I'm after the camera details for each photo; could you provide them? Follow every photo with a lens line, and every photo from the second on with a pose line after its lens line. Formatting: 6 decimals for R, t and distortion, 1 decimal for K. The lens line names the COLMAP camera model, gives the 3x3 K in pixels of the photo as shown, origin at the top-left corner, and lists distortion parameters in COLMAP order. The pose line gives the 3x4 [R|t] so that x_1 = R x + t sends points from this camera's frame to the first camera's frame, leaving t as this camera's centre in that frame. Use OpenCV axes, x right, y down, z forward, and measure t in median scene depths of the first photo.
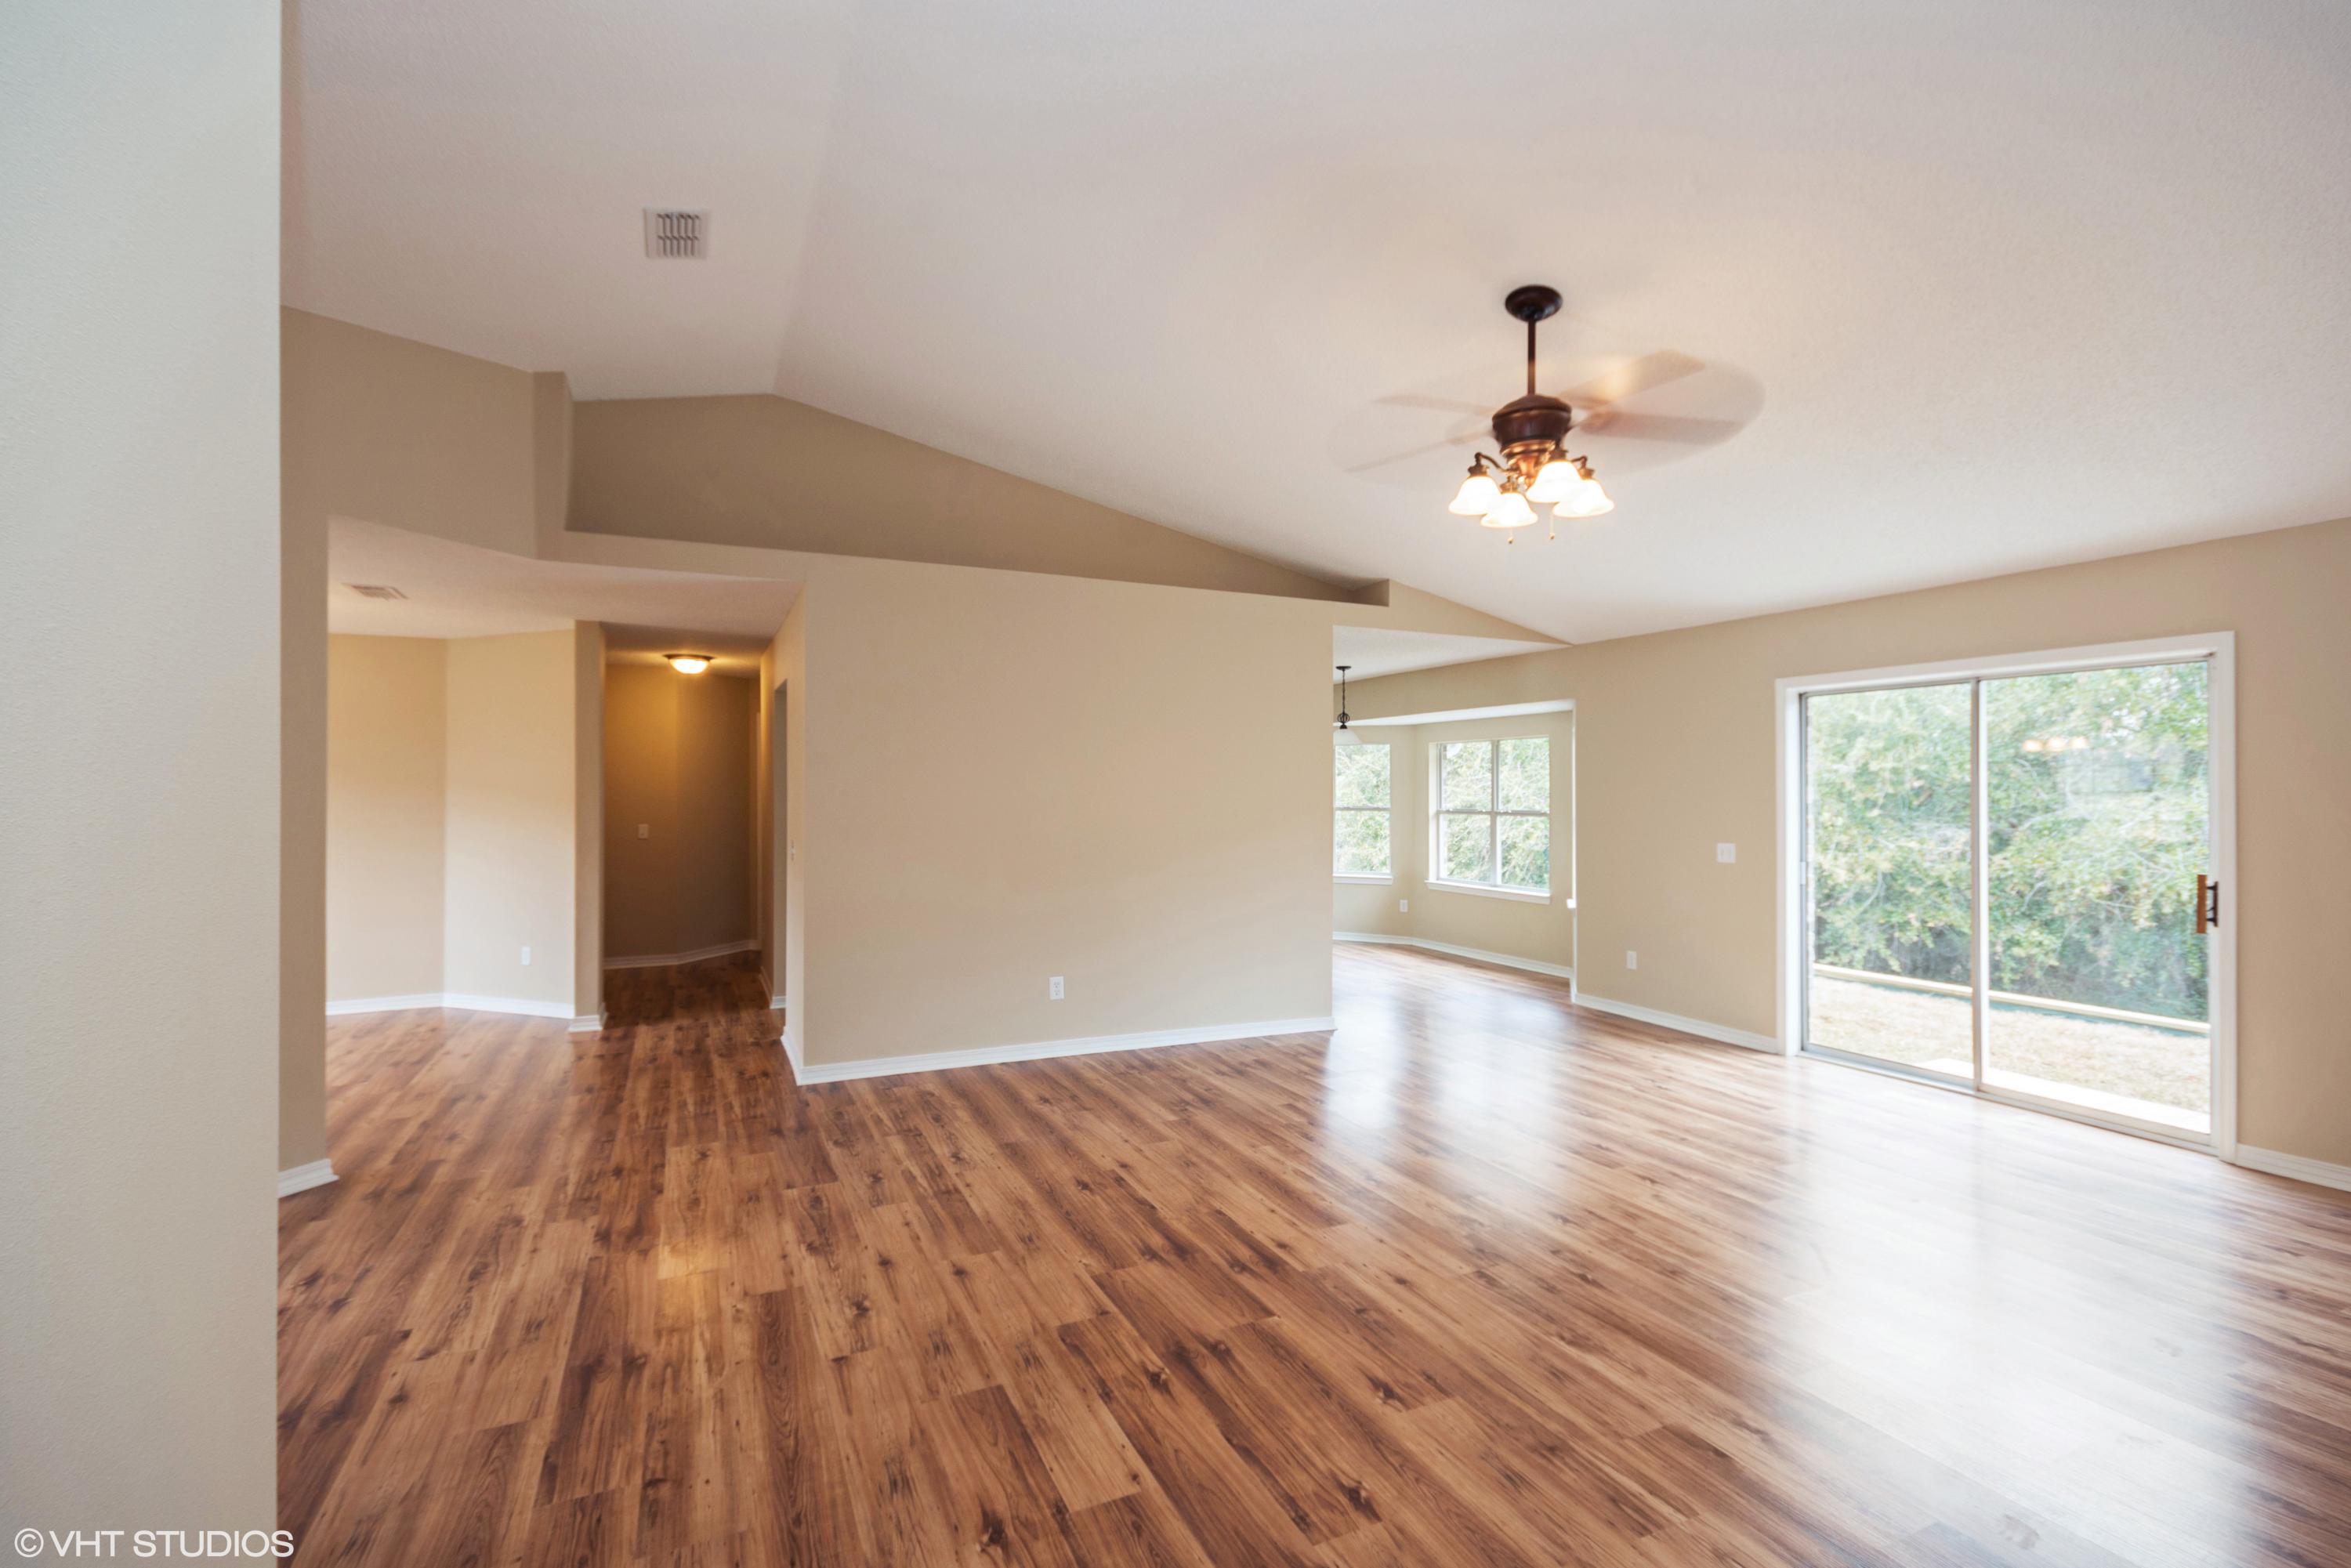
lens RADIAL K [[1027.2, 0, 1181.7], [0, 1027.2, 794.1], [0, 0, 1]] dist [0.014112, -0.000044]
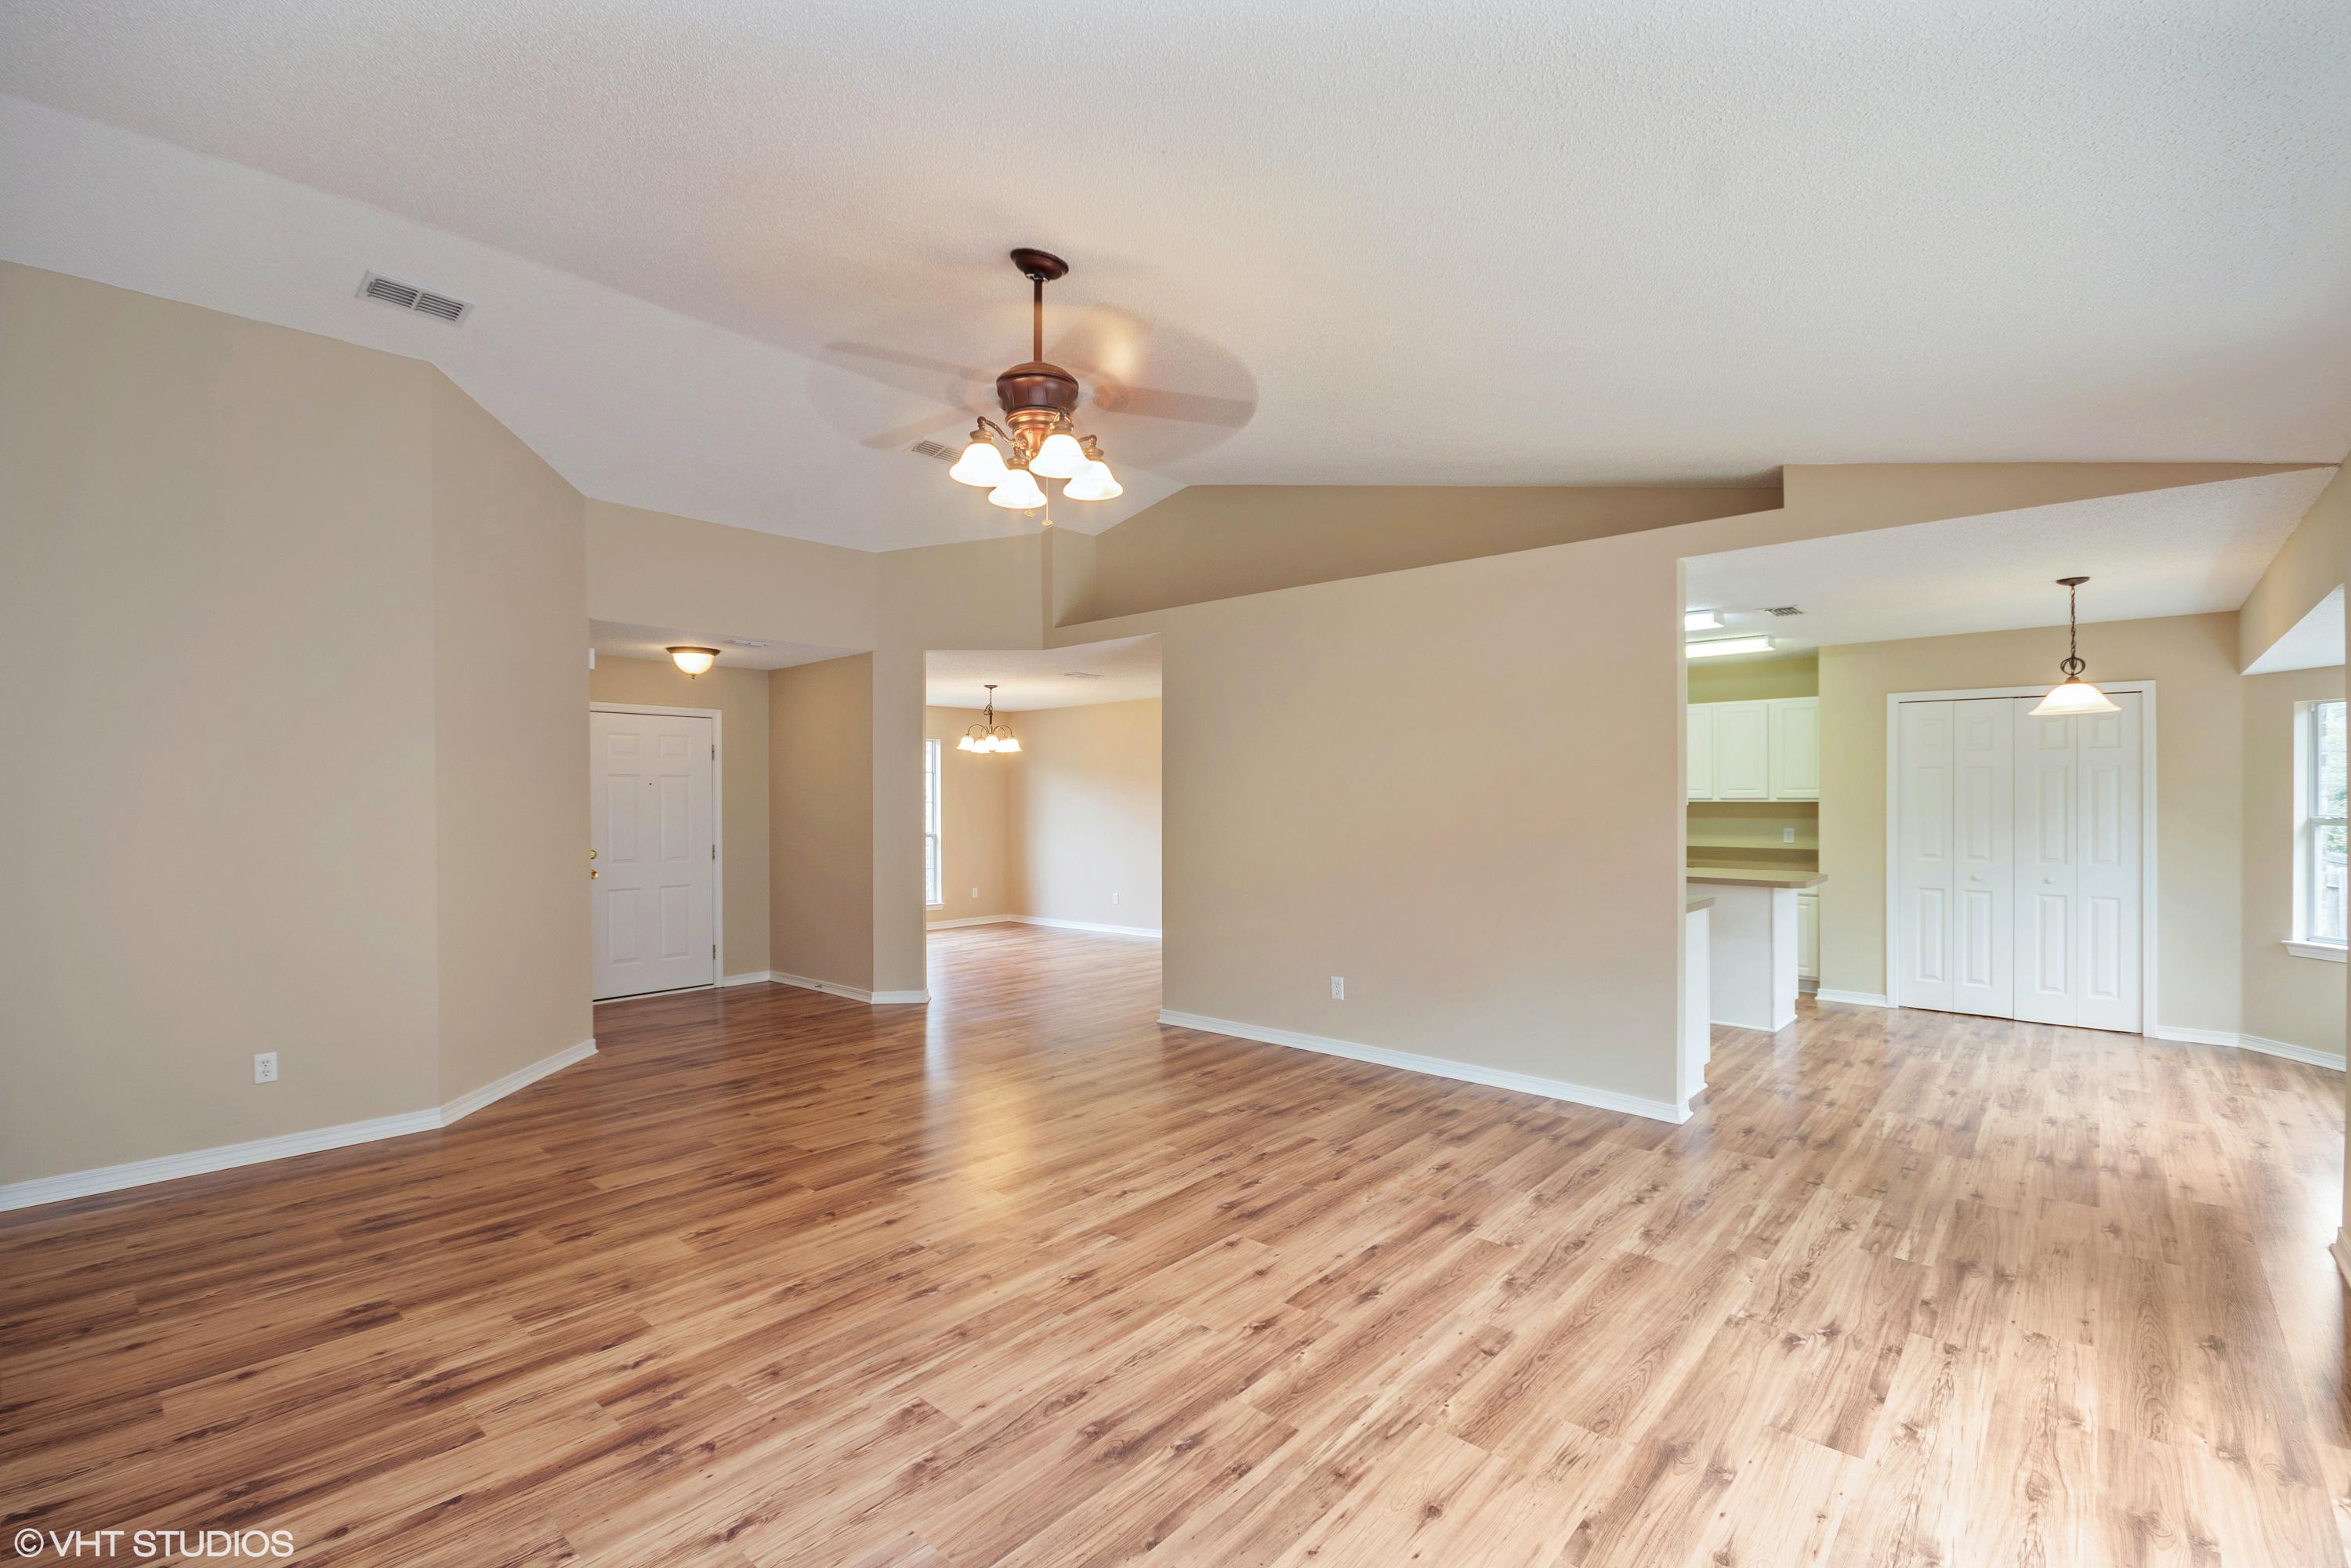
lens RADIAL K [[1032.1, 0, 1178.8], [0, 1032.1, 806.8], [0, 0, 1]] dist [-0.001000, 0.010363]
pose [[0.400032, 0.000726, -0.916501, 1.143598], [0.007217, 0.999966, 0.003942, 0.007567], [0.916473, -0.008192, 0.400013, 0.688964]]
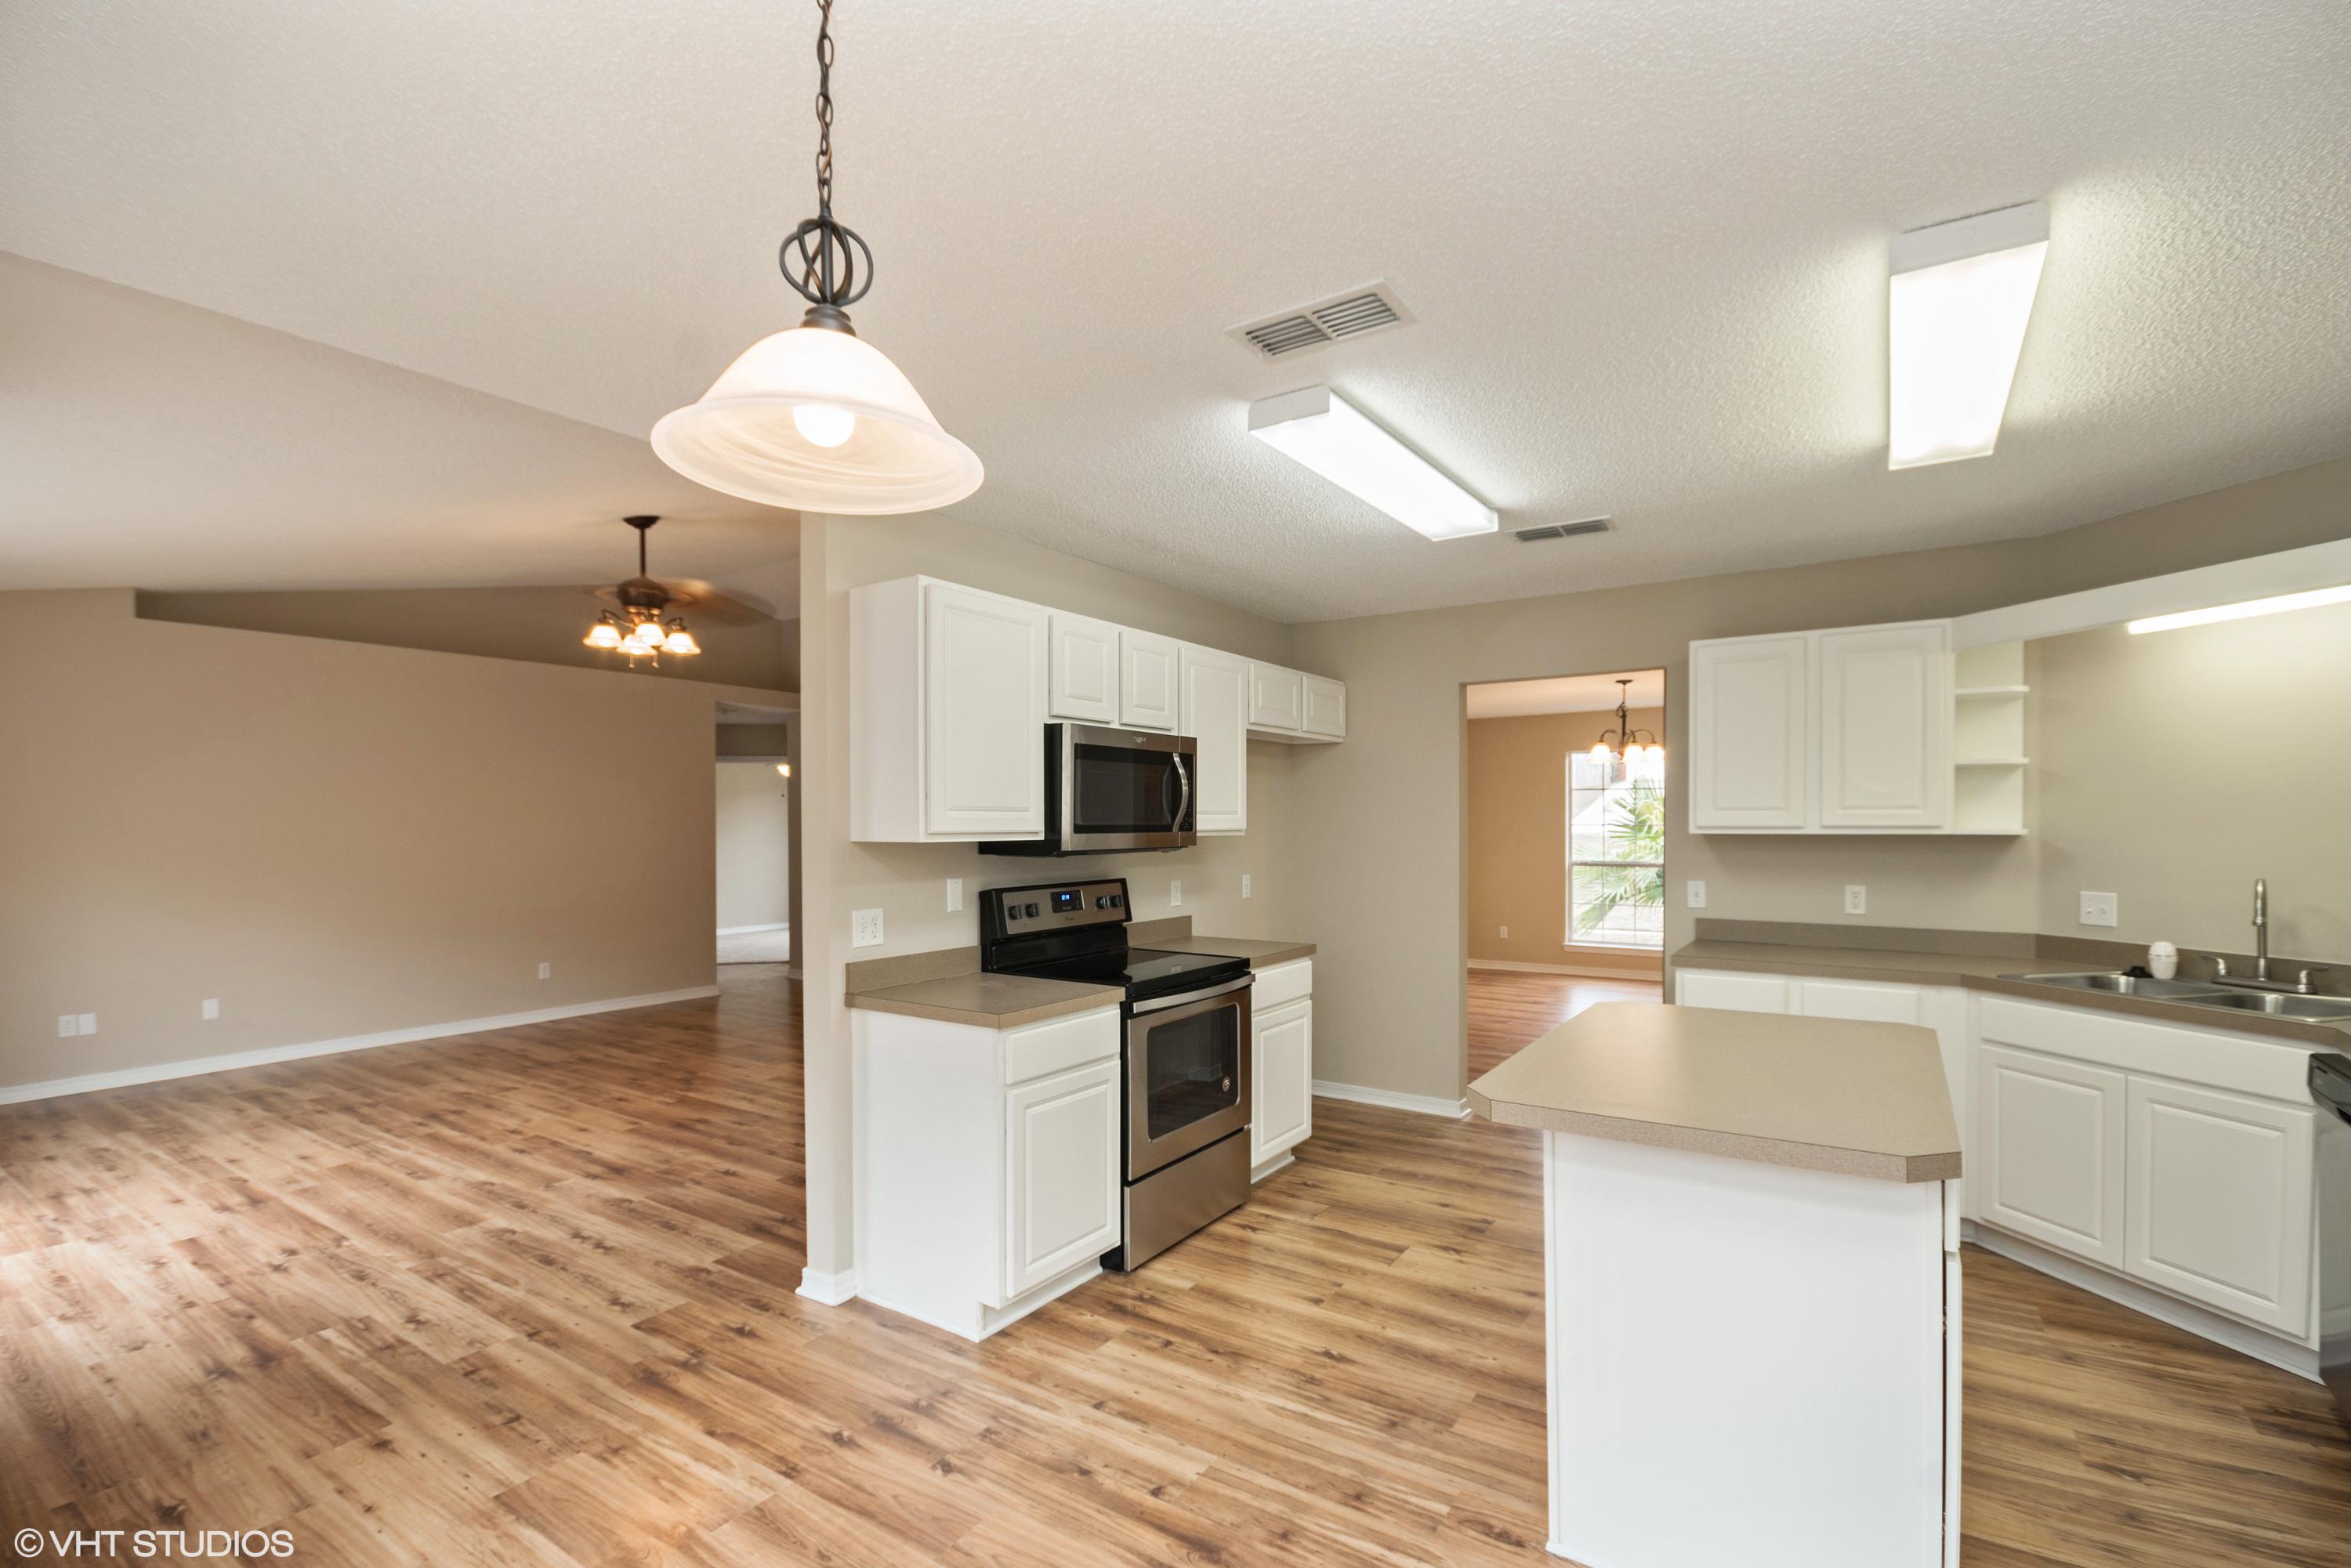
lens RADIAL K [[1058.9, 0, 1172.1], [0, 1058.9, 813.8], [0, 0, 1]] dist [-0.002649, -0.001064]
pose [[-0.860251, 0.005485, -0.509841, 0.438644], [0.011274, 0.999902, -0.008264, 0.007627], [0.509746, -0.012857, -0.860229, 2.634218]]
